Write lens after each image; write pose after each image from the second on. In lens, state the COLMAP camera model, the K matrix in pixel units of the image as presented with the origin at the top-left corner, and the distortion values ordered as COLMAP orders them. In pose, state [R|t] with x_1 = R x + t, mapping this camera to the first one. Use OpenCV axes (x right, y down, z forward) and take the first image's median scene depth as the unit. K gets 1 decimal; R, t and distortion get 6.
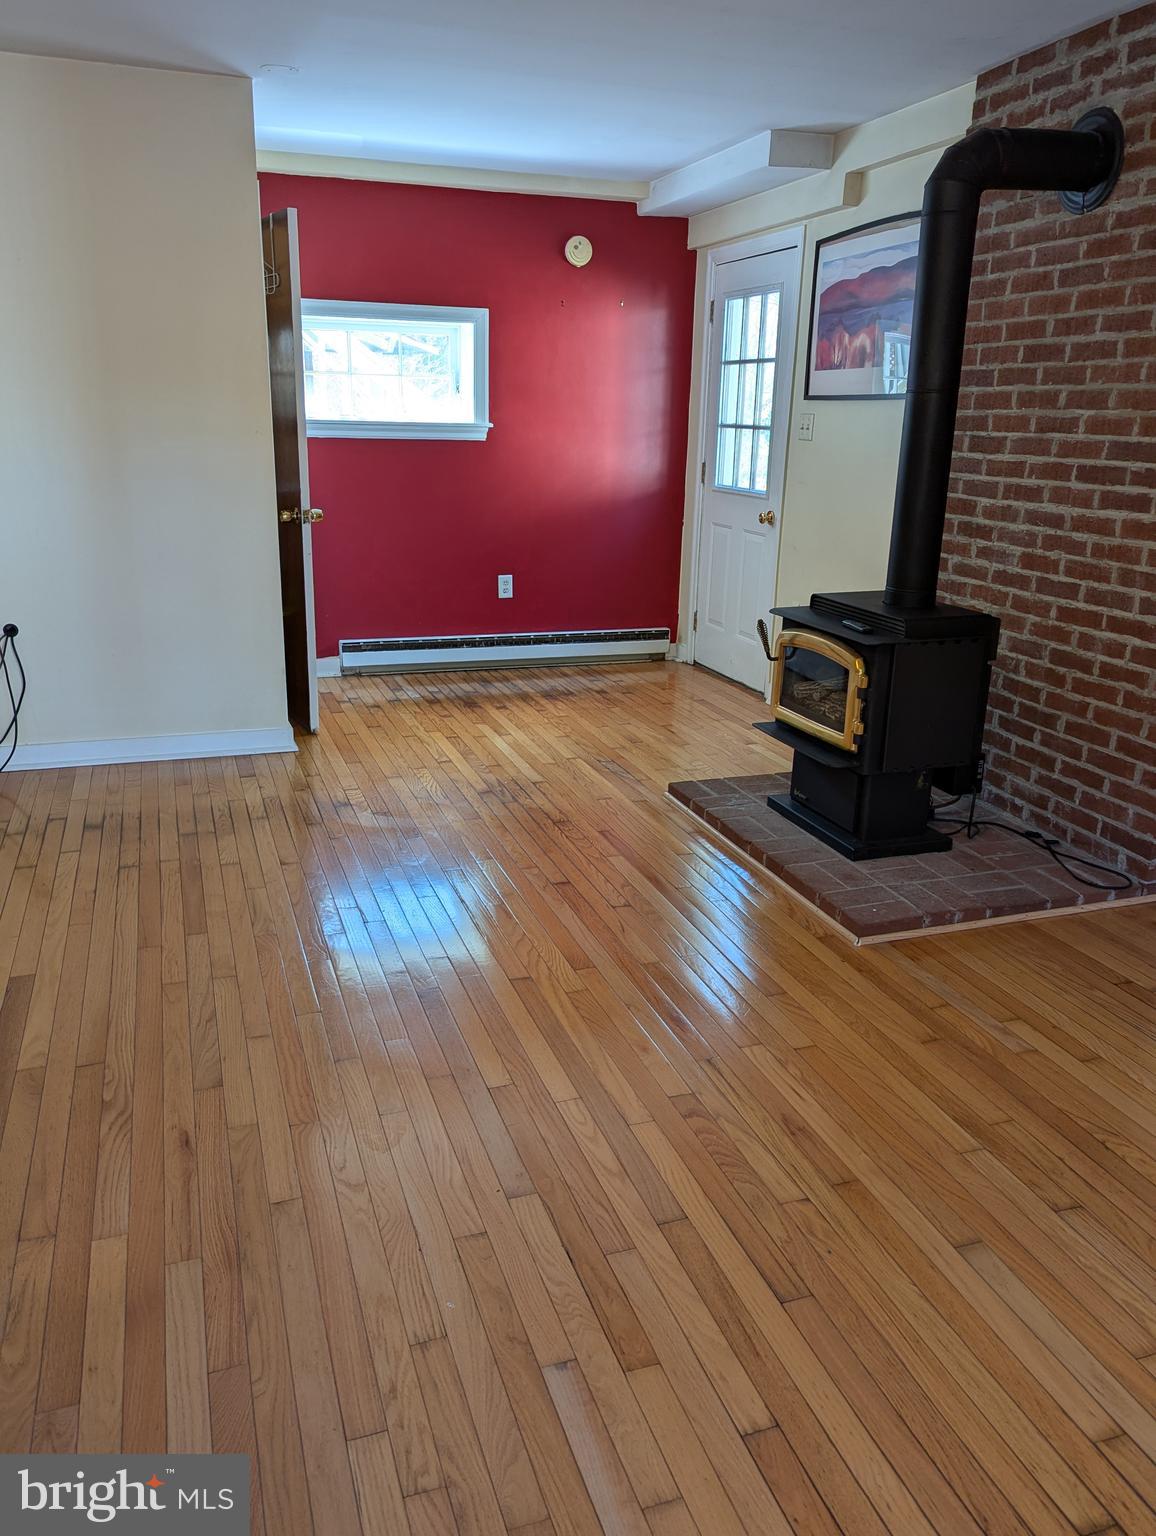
lens RADIAL K [[1124.1, 0, 578.0], [0, 1124.1, 768.0], [0, 0, 1]] dist [0.054609, -0.034009]
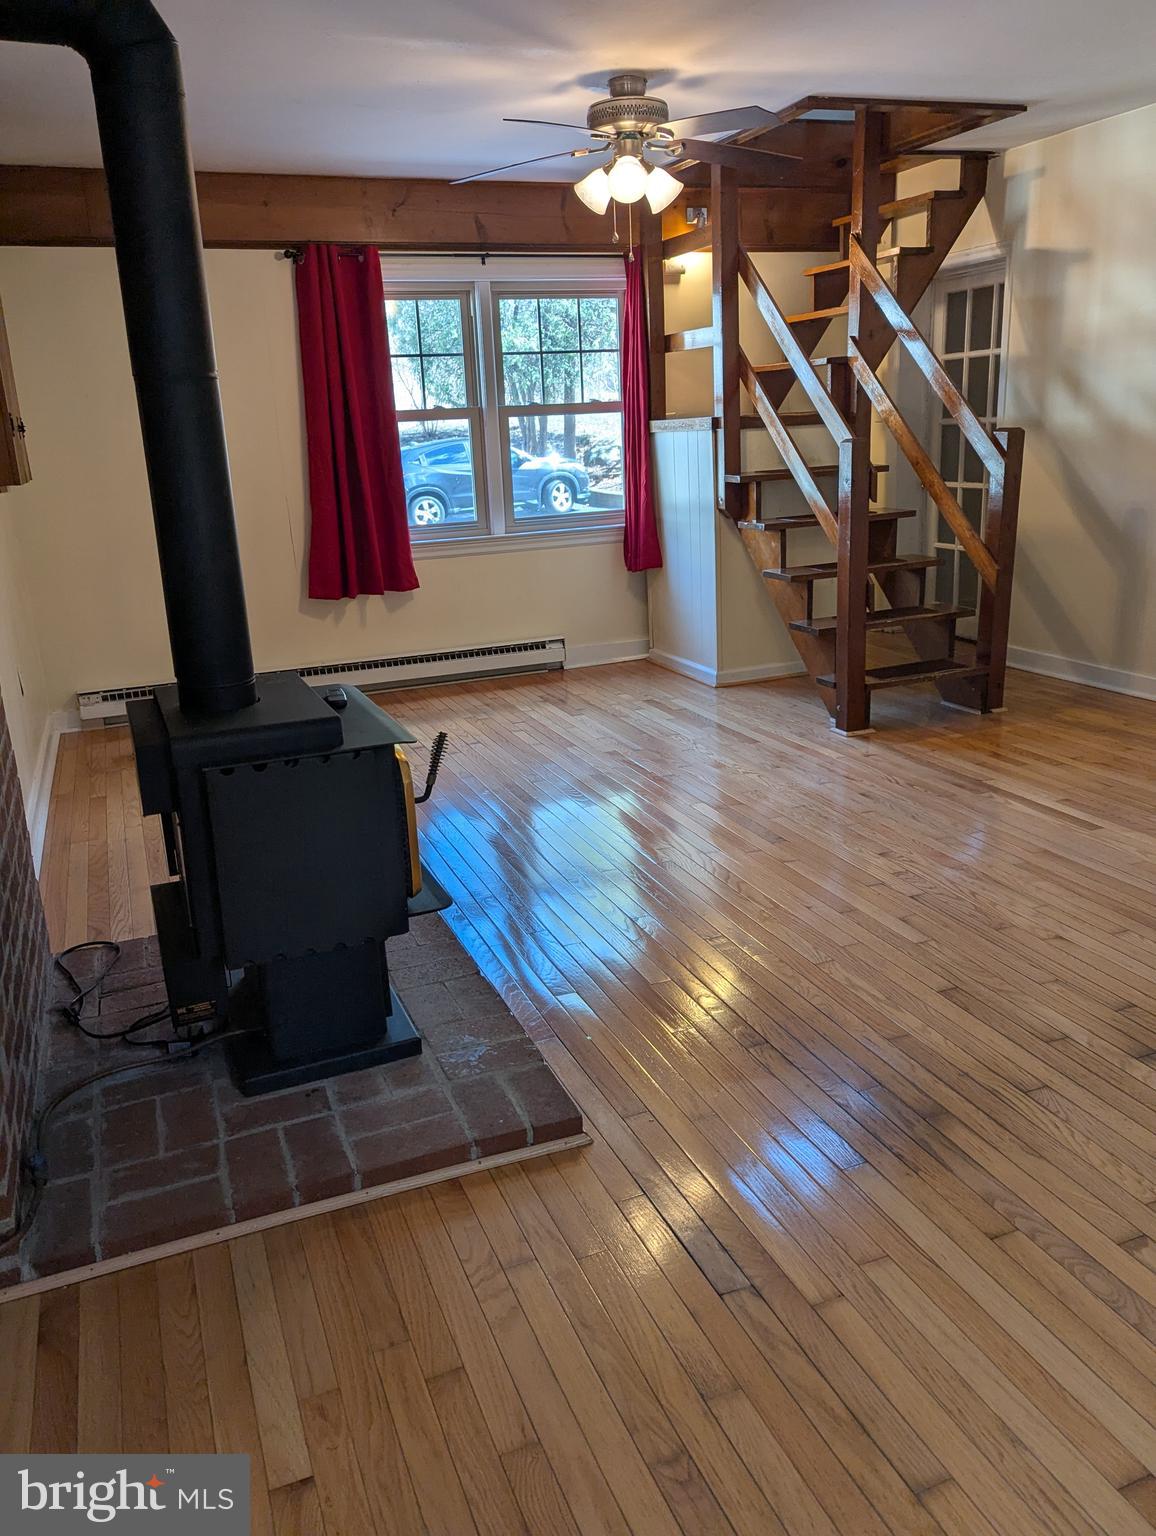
lens RADIAL K [[1077.3, 0, 573.0], [0, 1077.3, 751.3], [0, 0, 1]] dist [0.056032, -0.043041]
pose [[-0.998846, 0.035495, -0.032351, 0.100635], [0.010791, 0.822270, 0.568995, -0.427196], [0.046797, 0.567990, -0.821704, 1.383457]]
